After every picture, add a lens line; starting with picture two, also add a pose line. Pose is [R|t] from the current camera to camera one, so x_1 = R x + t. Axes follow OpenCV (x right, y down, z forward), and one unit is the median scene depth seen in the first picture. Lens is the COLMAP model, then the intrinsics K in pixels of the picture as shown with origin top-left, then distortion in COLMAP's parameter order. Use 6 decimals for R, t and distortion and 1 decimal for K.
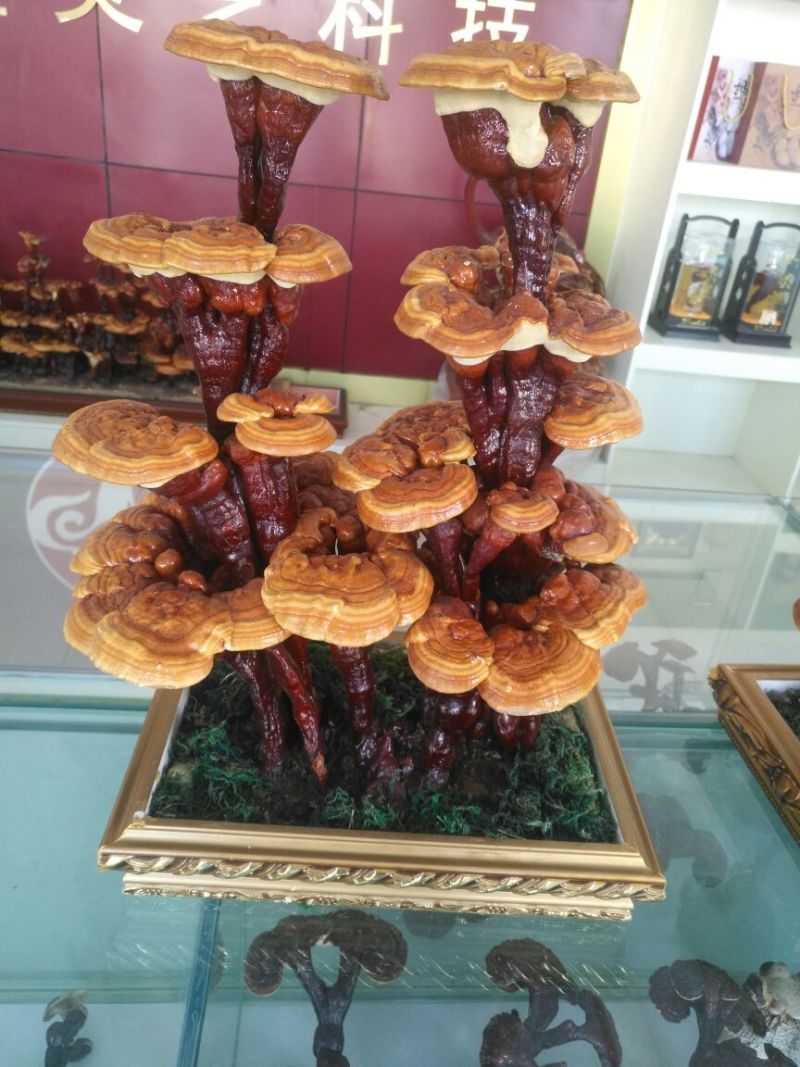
lens RADIAL K [[859.9, 0, 399.6], [0, 859.9, 527.3], [0, 0, 1]] dist [0.007295, 0.015995]
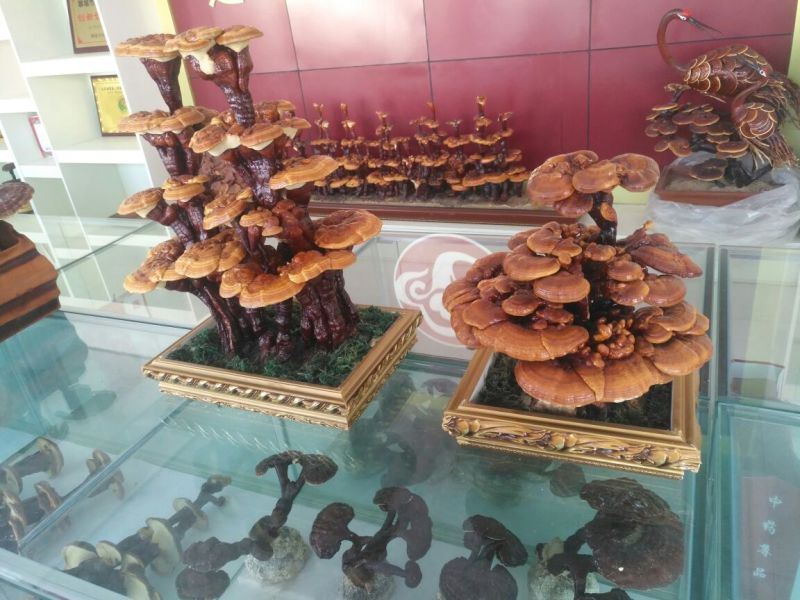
lens RADIAL K [[644.7, 0, 400.0], [0, 644.7, 300.0], [0, 0, 1]] dist [0.007295, 0.015995]
pose [[0.861085, 0.023917, -0.507898, 0.236059], [-0.033909, 0.999370, -0.010430, 0.035108], [0.507329, 0.026203, 0.861354, -0.047069]]
